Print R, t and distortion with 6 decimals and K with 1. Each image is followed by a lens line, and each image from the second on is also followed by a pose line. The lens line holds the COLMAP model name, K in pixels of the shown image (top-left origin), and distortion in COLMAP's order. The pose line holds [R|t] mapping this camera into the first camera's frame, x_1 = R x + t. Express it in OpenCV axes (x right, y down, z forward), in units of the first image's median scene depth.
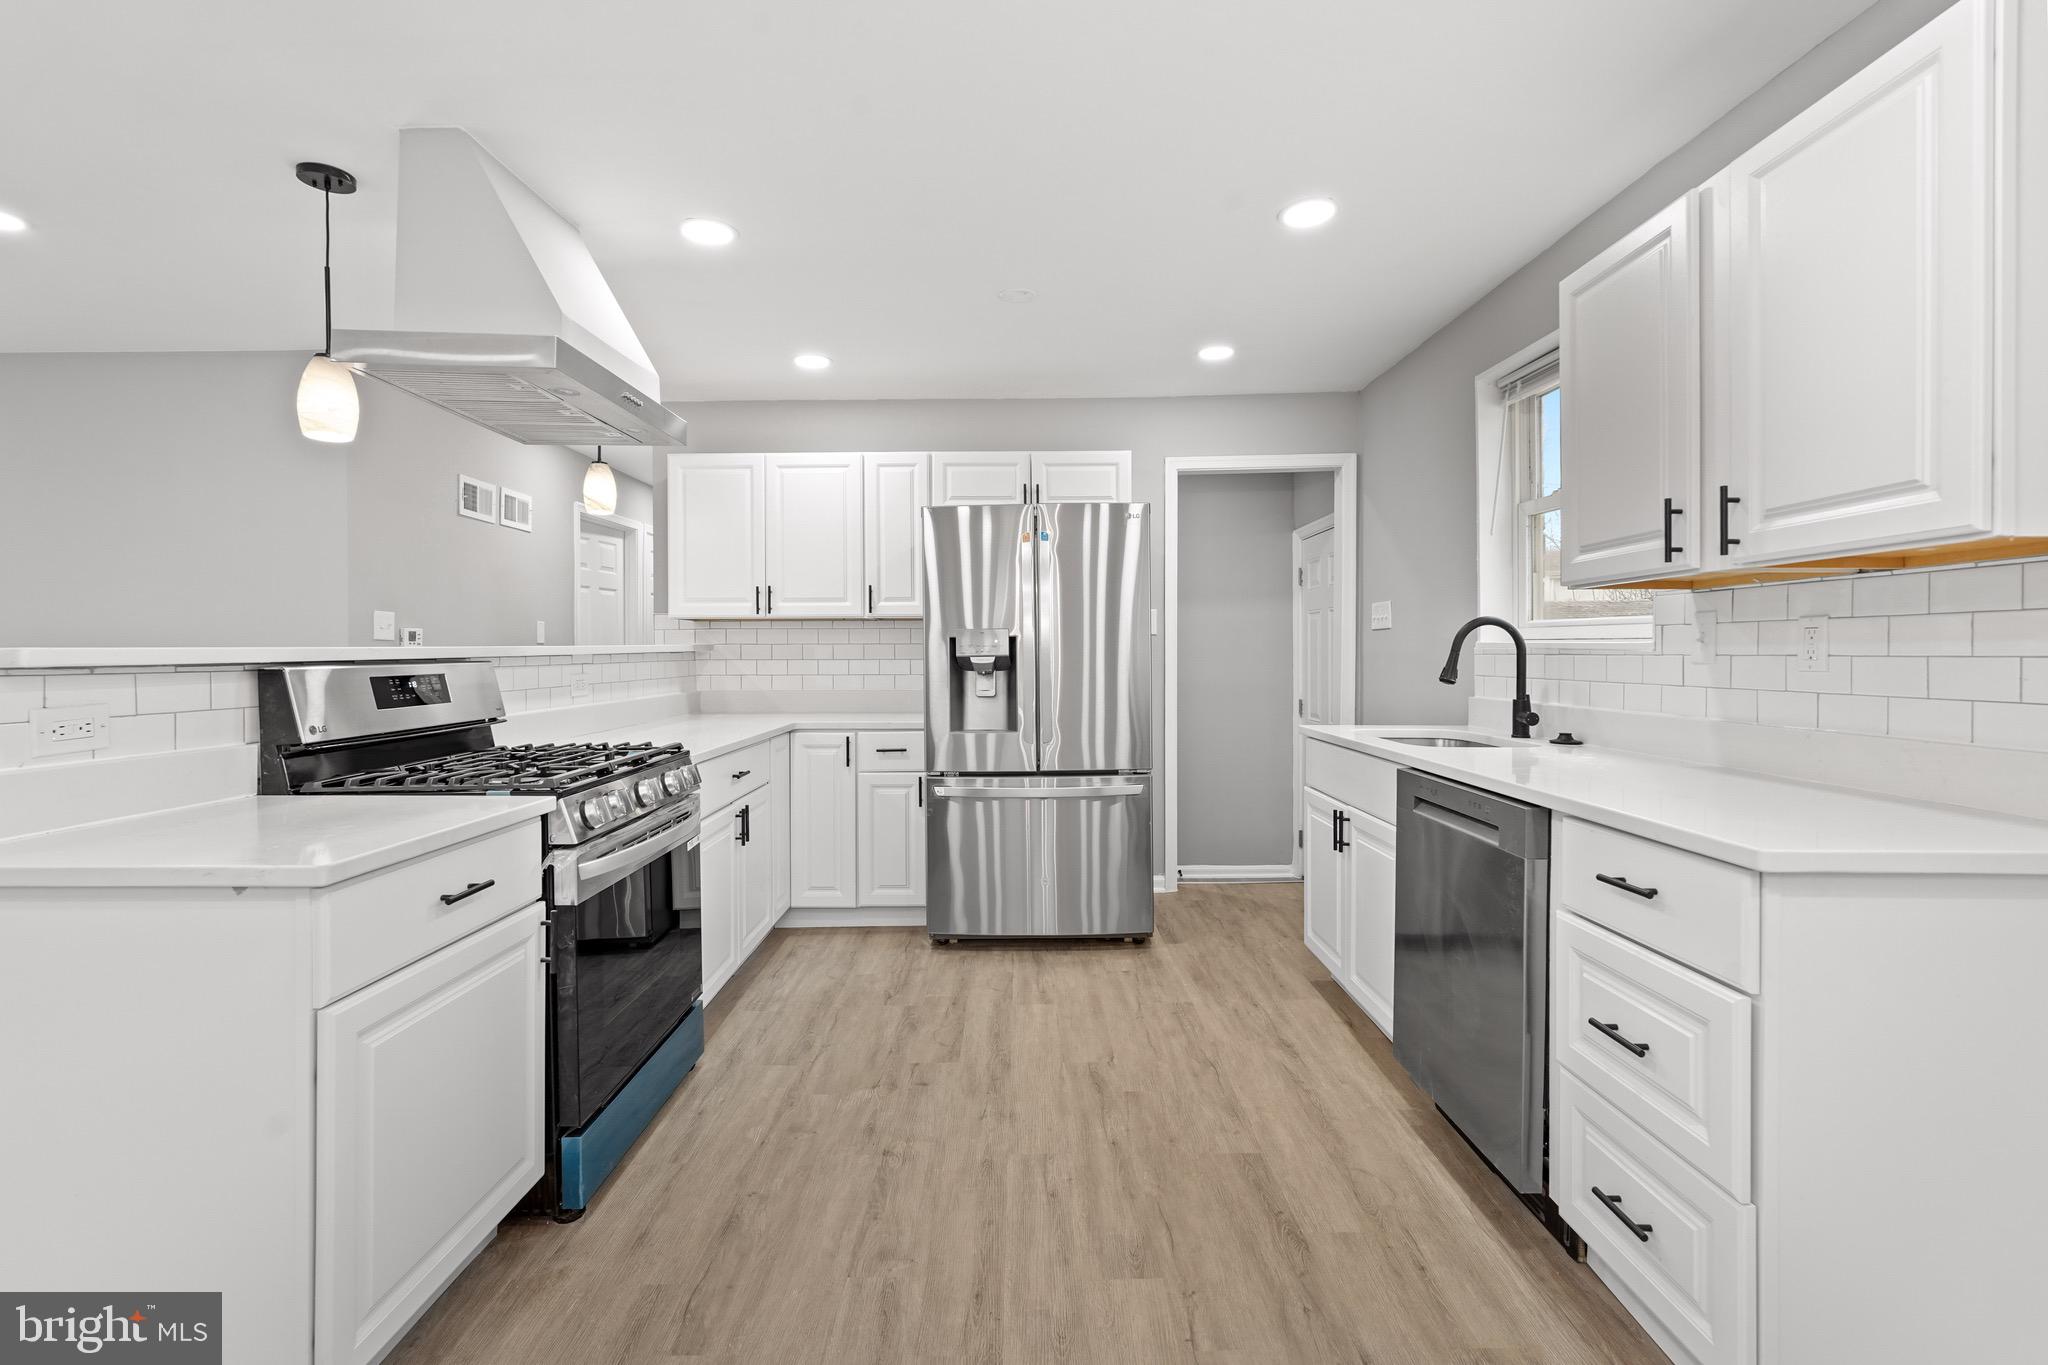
lens RADIAL K [[910.3, 0, 1022.5], [0, 910.3, 658.1], [0, 0, 1]] dist [-0.015882, 0.006959]
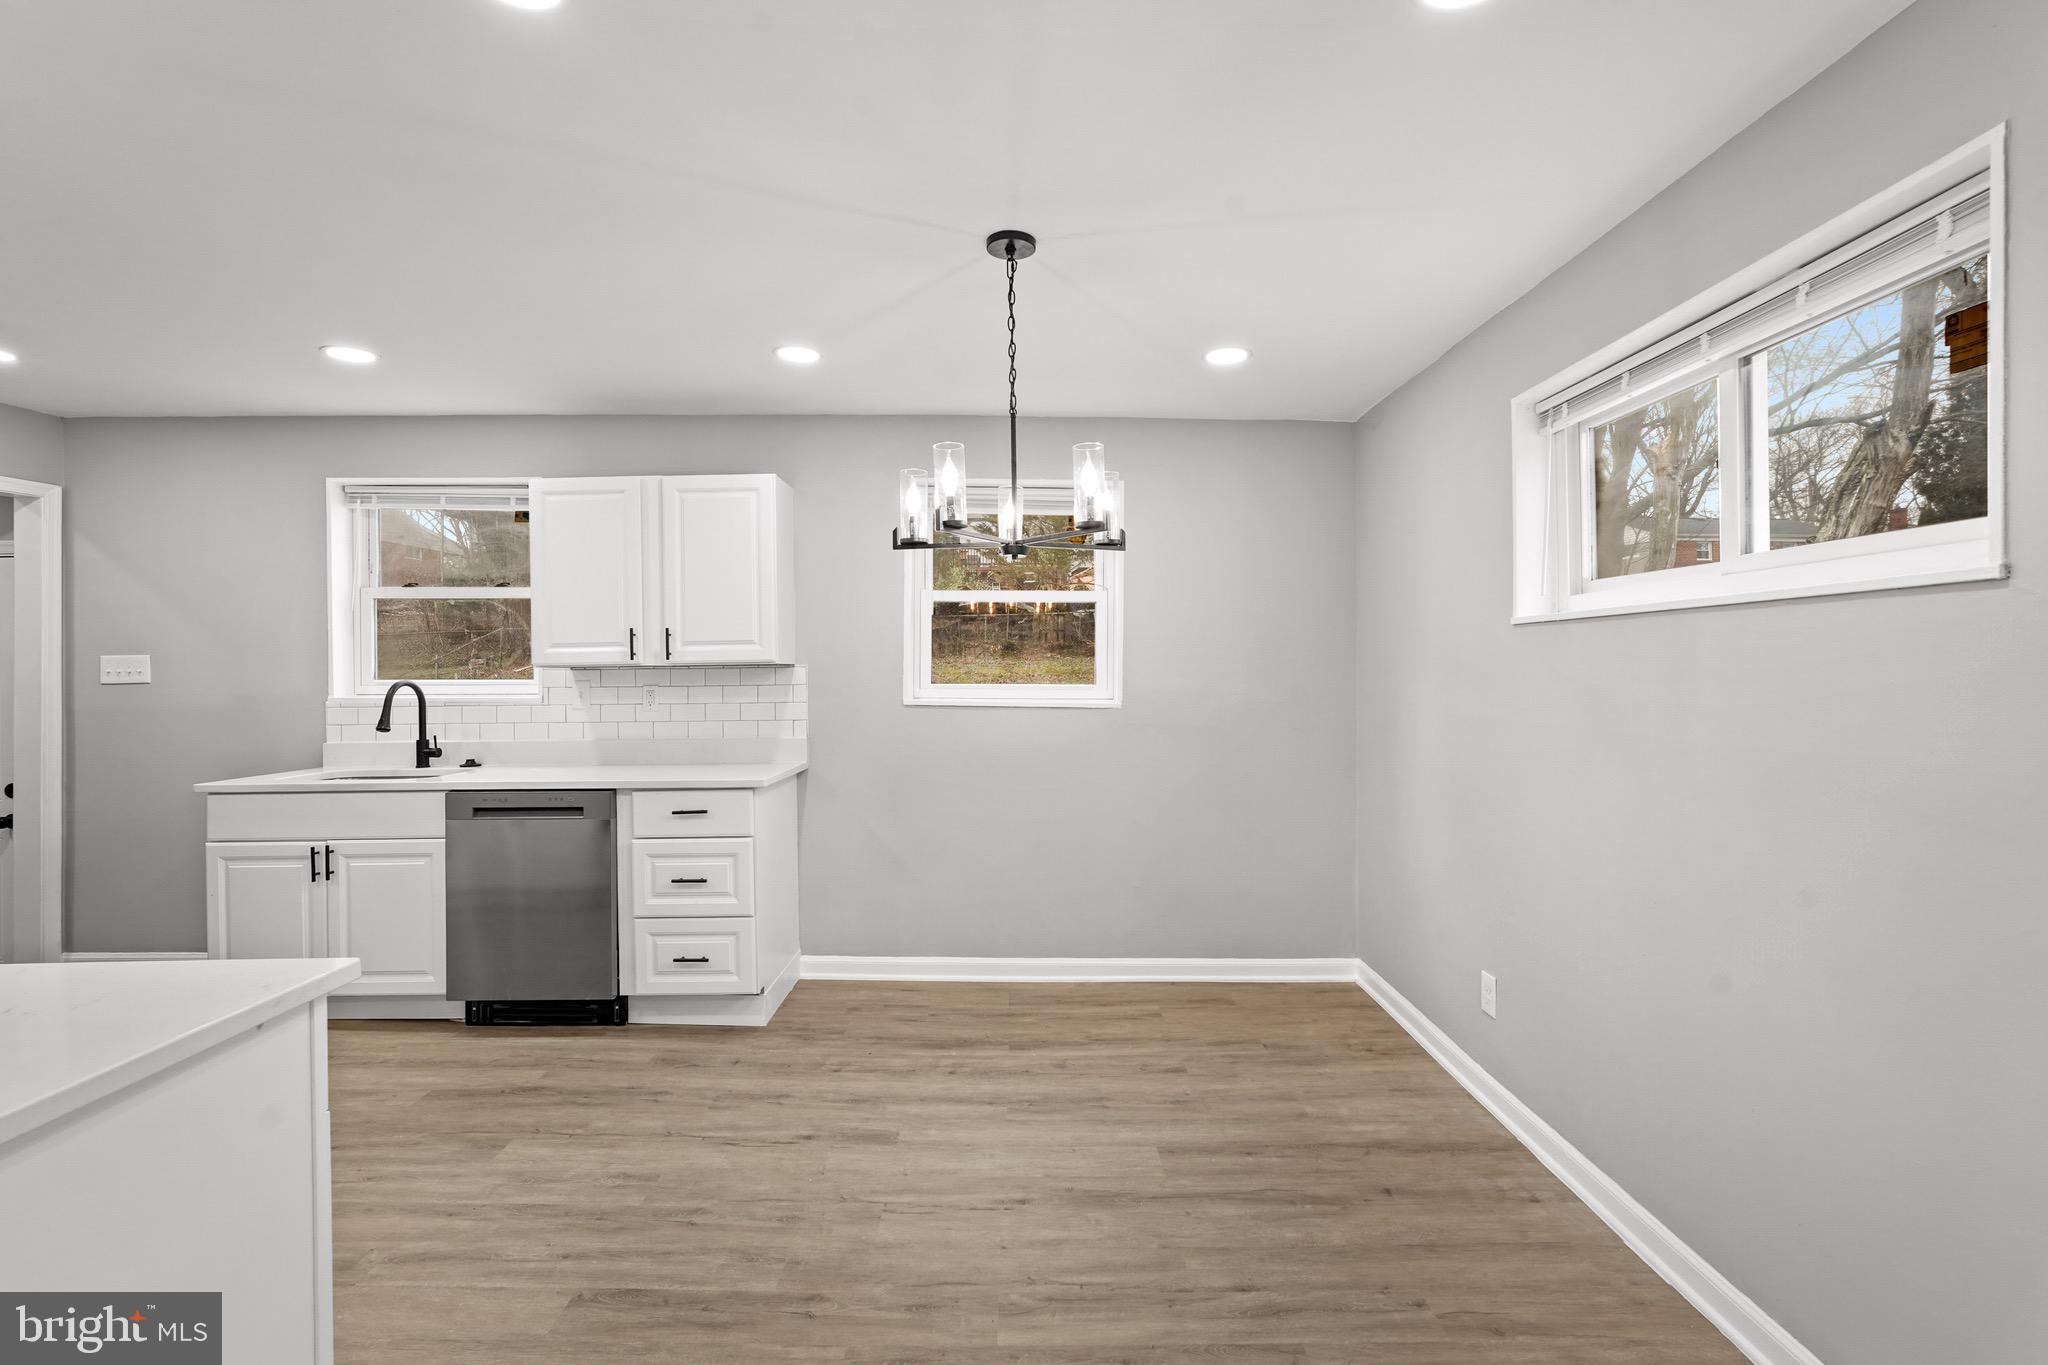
lens RADIAL K [[910.3, 0, 1020.4], [0, 910.3, 672.3], [0, 0, 1]] dist [-0.015882, 0.006959]
pose [[-0.005635, 0.000264, 0.999984, -0.830473], [0.017371, 0.999849, -0.000166, -0.040733], [-0.999833, 0.017369, -0.005639, 0.101652]]
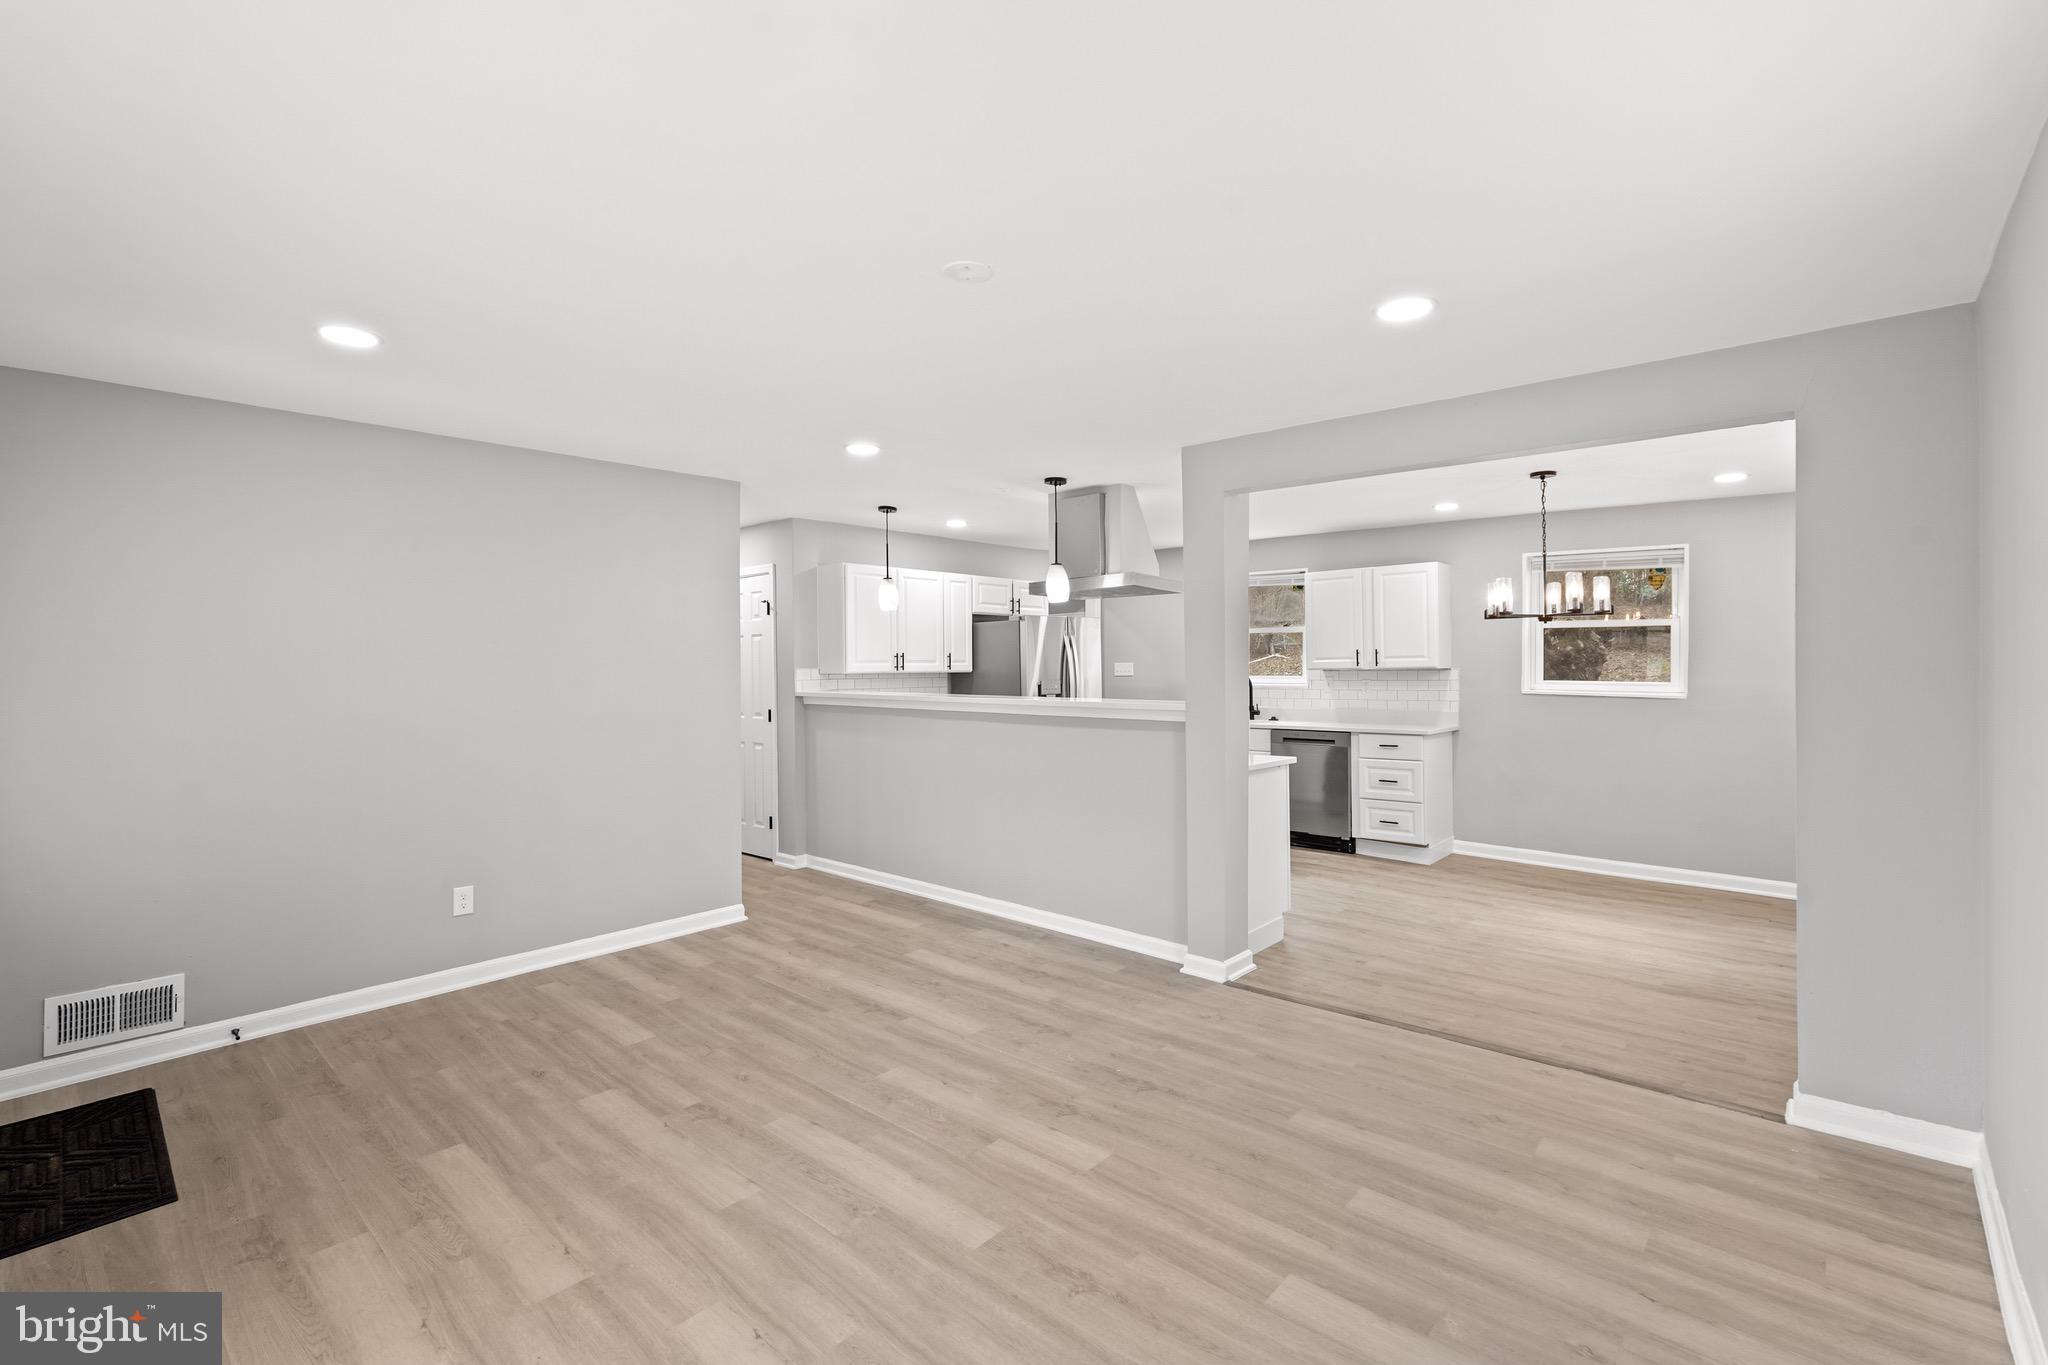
lens RADIAL K [[910.3, 0, 1013.1], [0, 910.3, 670.3], [0, 0, 1]] dist [-0.015882, 0.006959]
pose [[0.667853, -0.004574, 0.744279, -1.977294], [0.013057, 0.999899, -0.005571, -0.055808], [-0.744178, 0.013439, 0.667846, -0.297474]]
